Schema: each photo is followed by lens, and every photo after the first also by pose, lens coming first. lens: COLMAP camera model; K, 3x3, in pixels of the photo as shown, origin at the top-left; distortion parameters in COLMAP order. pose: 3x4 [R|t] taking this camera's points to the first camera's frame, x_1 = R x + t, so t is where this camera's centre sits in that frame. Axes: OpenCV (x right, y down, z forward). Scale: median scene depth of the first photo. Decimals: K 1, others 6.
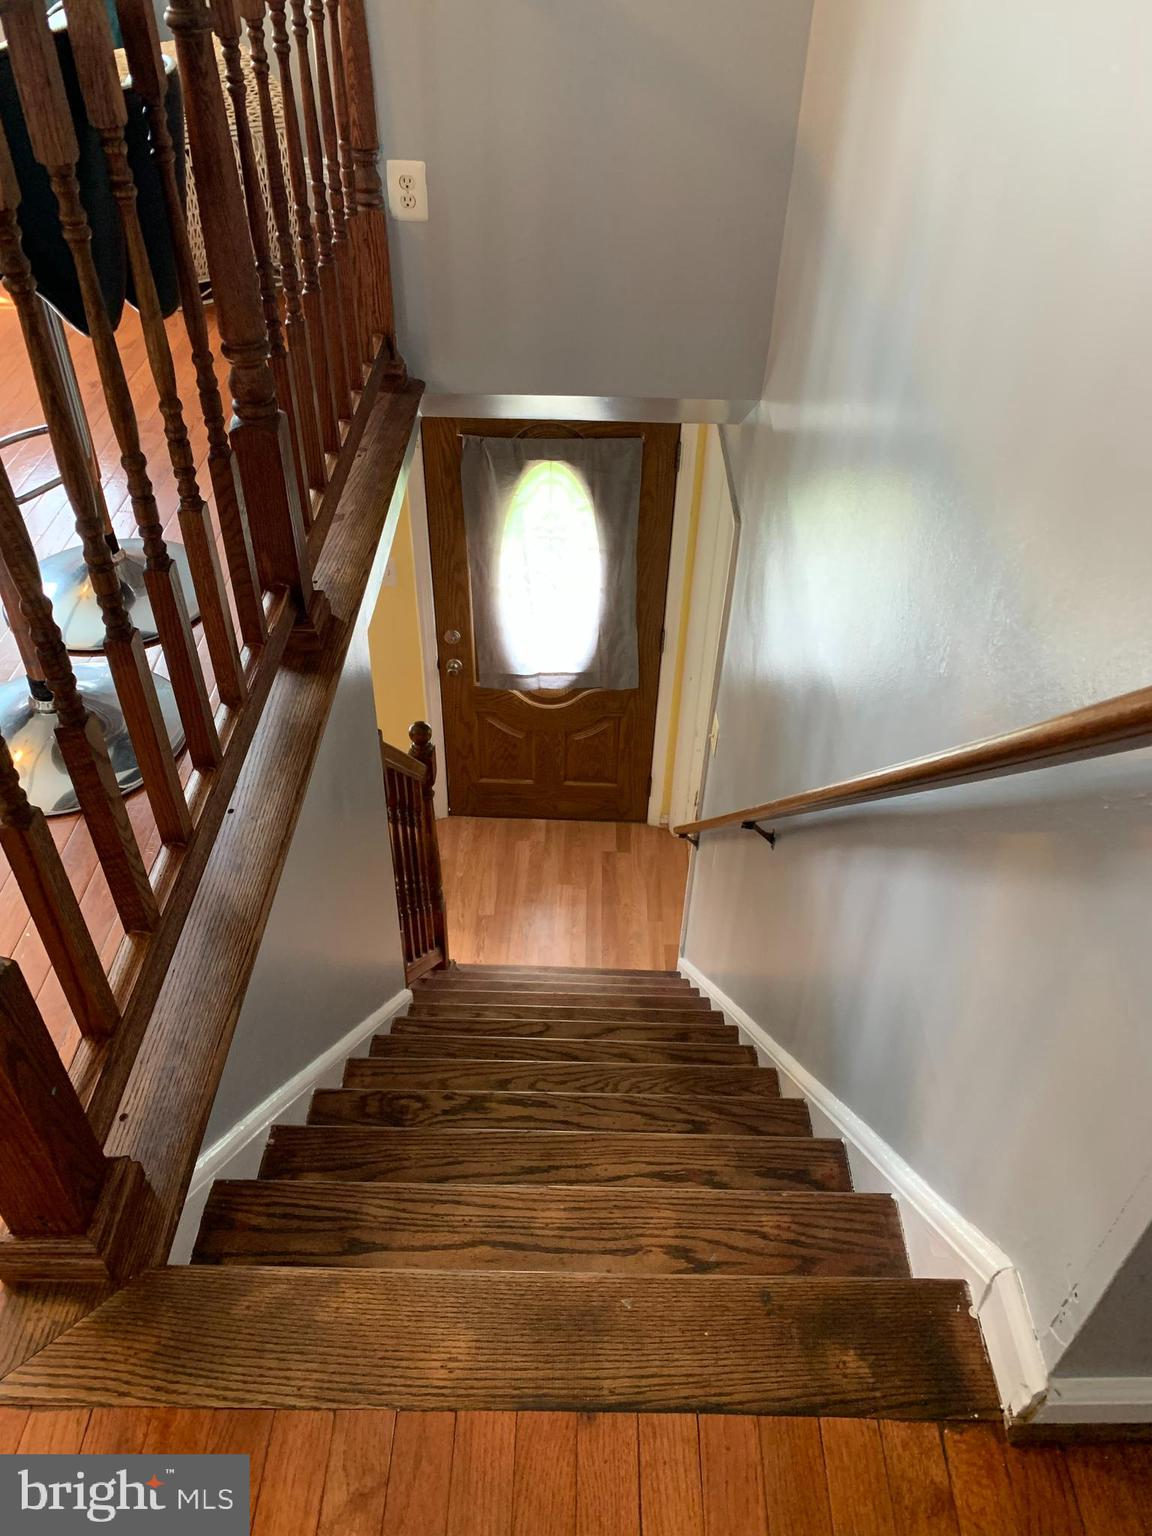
lens RADIAL K [[1180.6, 0, 573.0], [0, 1180.6, 769.8], [0, 0, 1]] dist [0.029539, -0.048523]
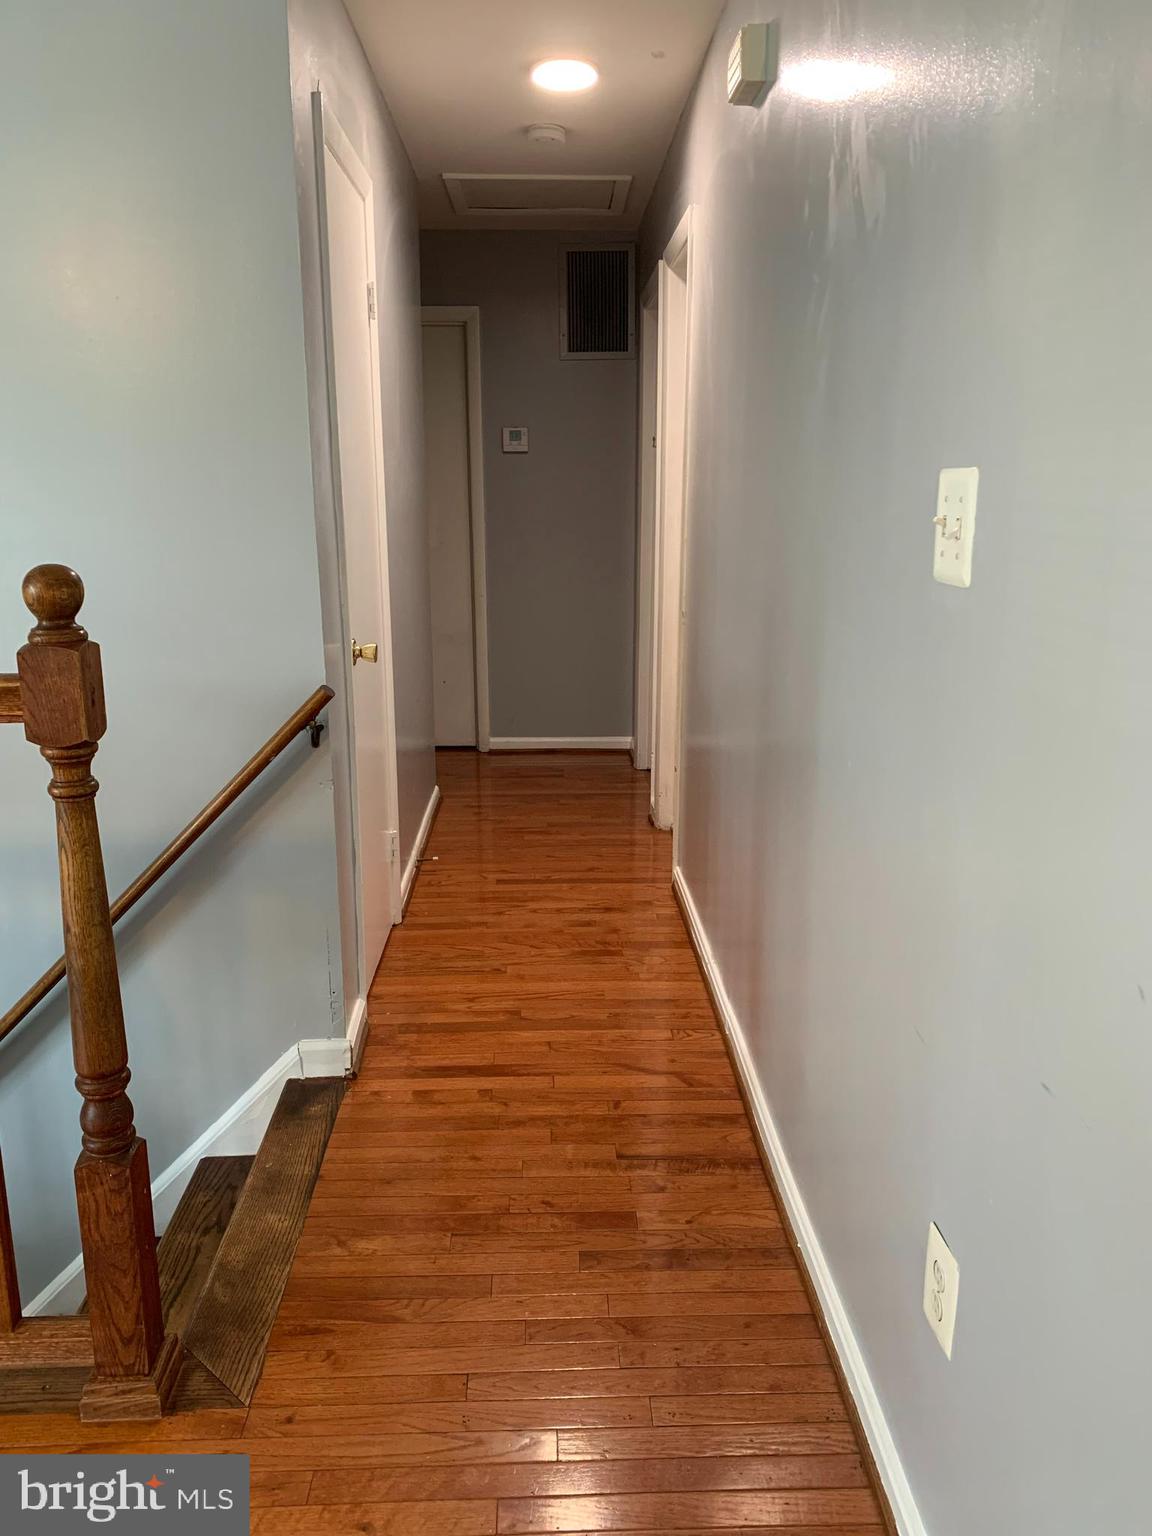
lens RADIAL K [[1180.6, 0, 576.2], [0, 1180.6, 768.8], [0, 0, 1]] dist [0.029539, -0.048523]
pose [[-0.055415, -0.242179, 0.968648, -1.807261], [0.643848, 0.732827, 0.220053, -0.146845], [-0.763144, 0.635857, 0.115317, -0.043754]]
